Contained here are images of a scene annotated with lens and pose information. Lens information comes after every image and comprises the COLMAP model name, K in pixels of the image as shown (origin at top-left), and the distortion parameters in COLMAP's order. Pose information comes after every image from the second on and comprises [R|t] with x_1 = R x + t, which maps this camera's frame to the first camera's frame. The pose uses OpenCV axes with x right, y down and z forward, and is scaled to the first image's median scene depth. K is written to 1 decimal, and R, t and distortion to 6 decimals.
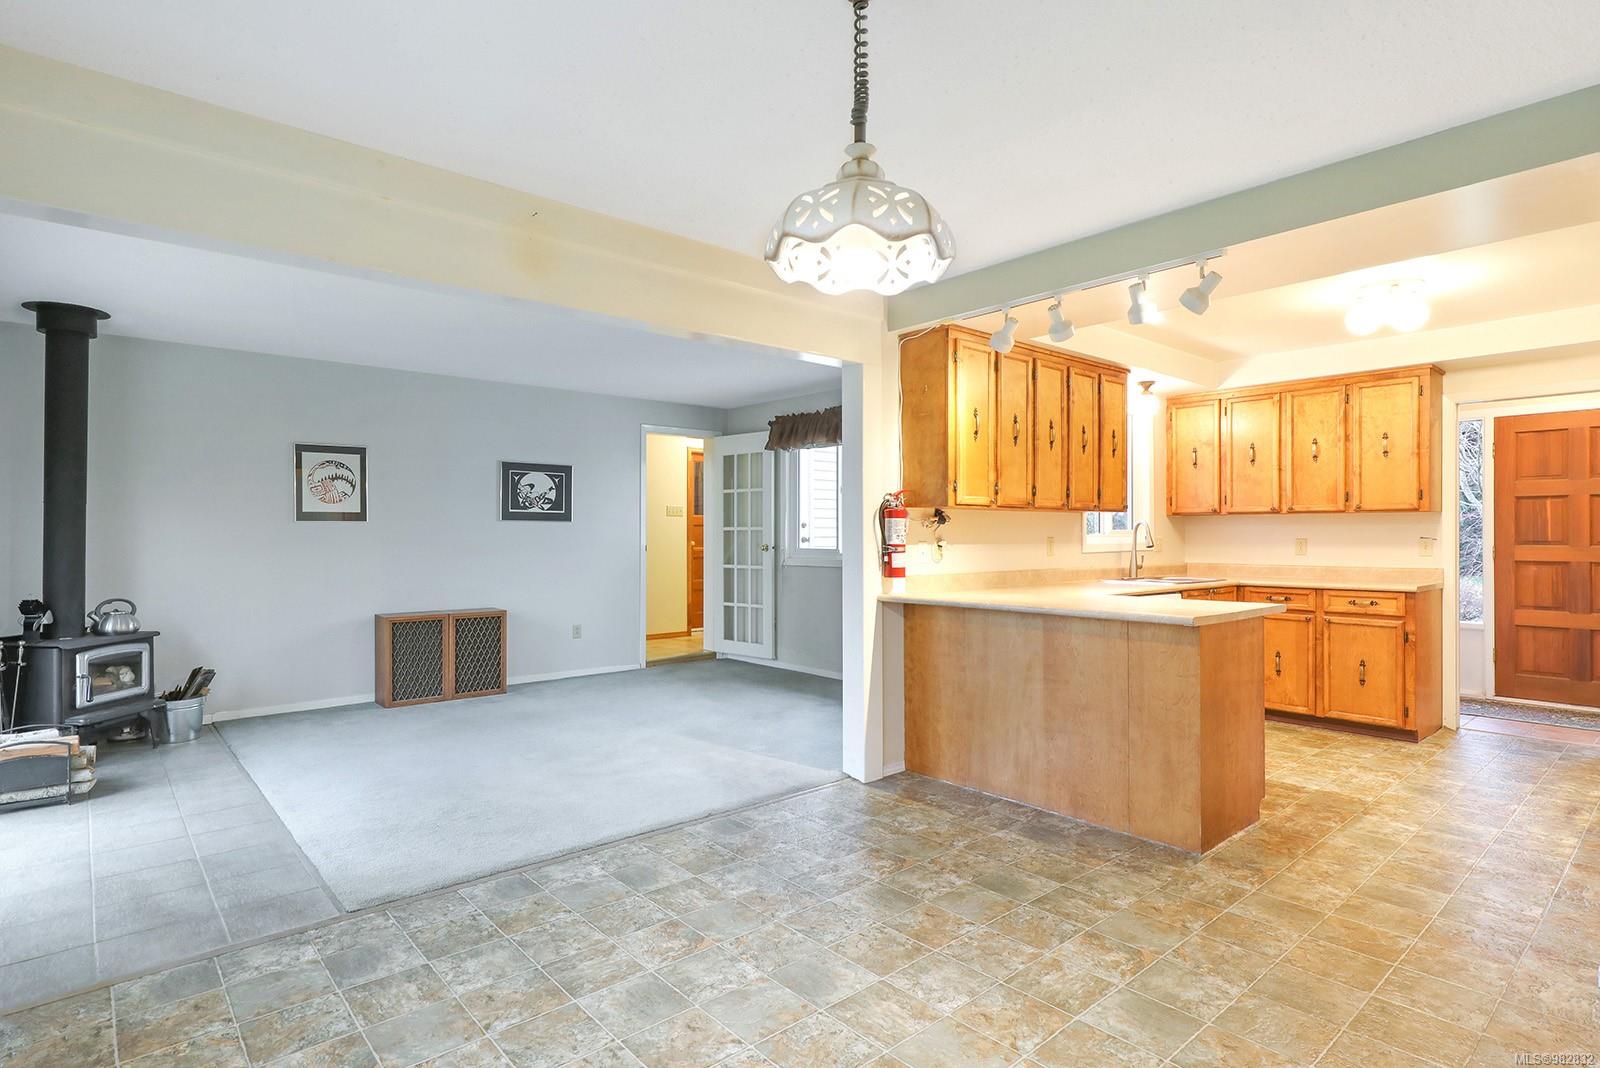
lens RADIAL K [[833.6, 0, 799.8], [0, 833.6, 535.4], [0, 0, 1]] dist [0.003730, 0.001068]
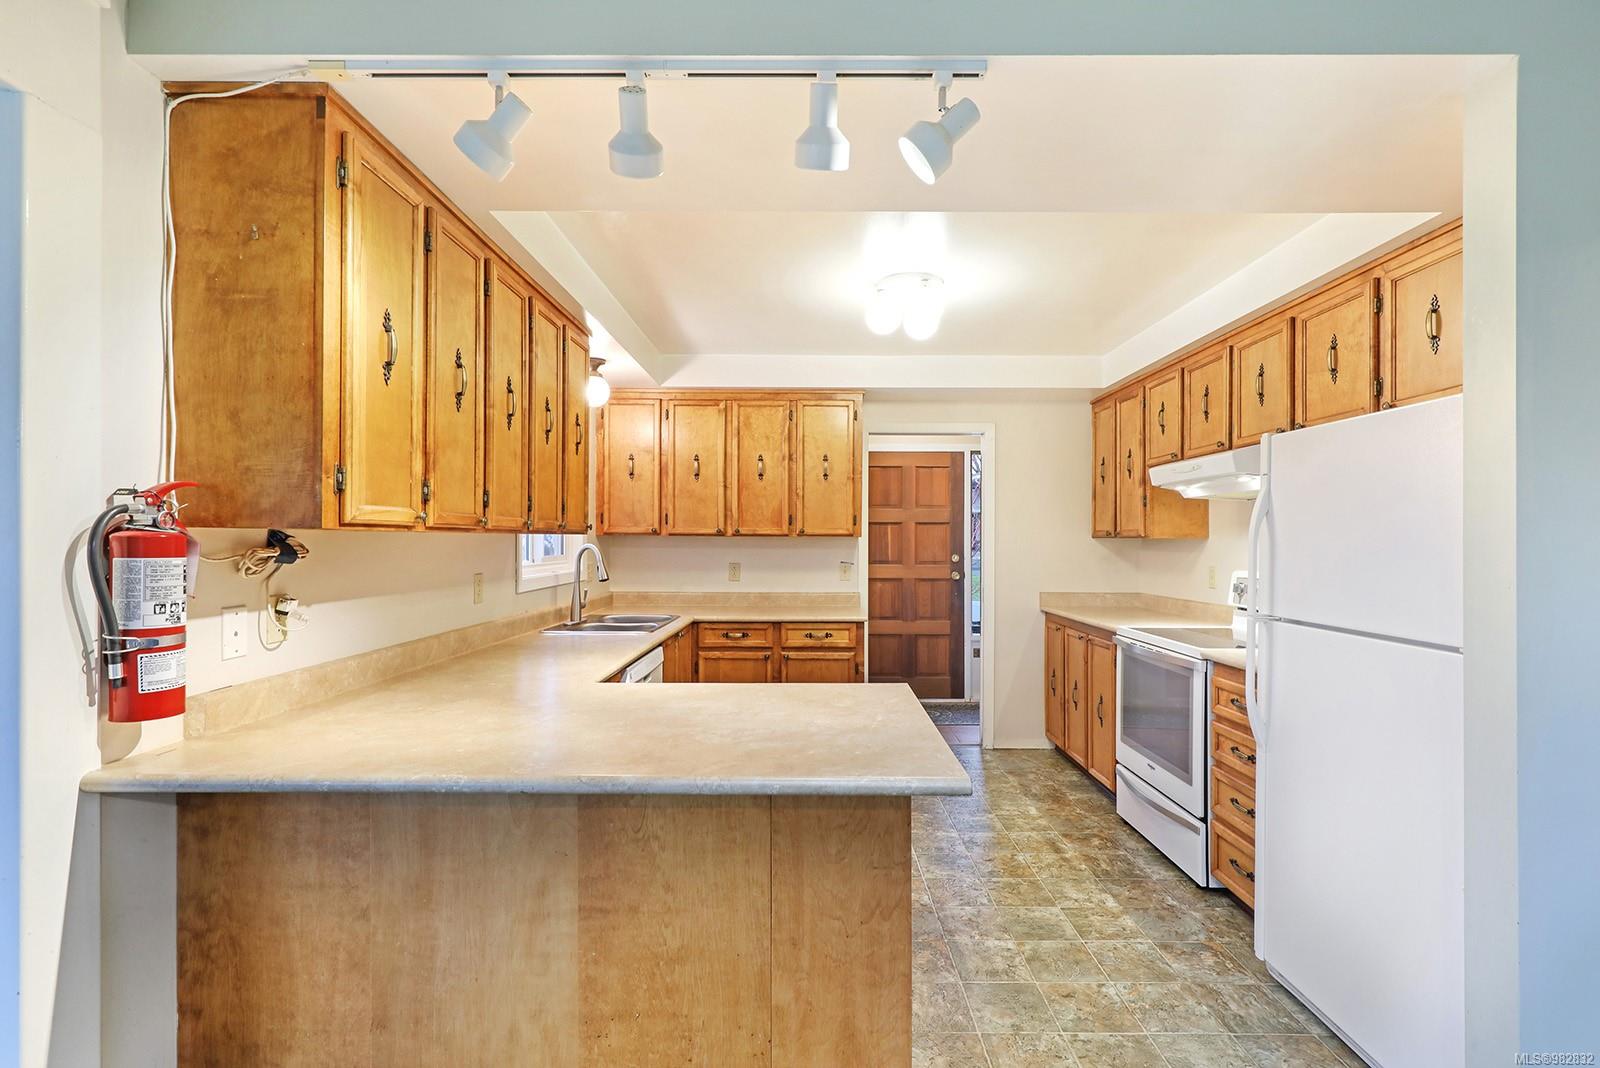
lens RADIAL K [[729.5, 0, 801.2], [0, 729.5, 539.3], [0, 0, 1]] dist [0.001083, 0.000023]
pose [[0.660020, 0.003749, 0.751239, 0.059719], [-0.003771, 0.999991, -0.001677, -0.028275], [-0.751239, -0.001726, 0.660028, 0.551396]]
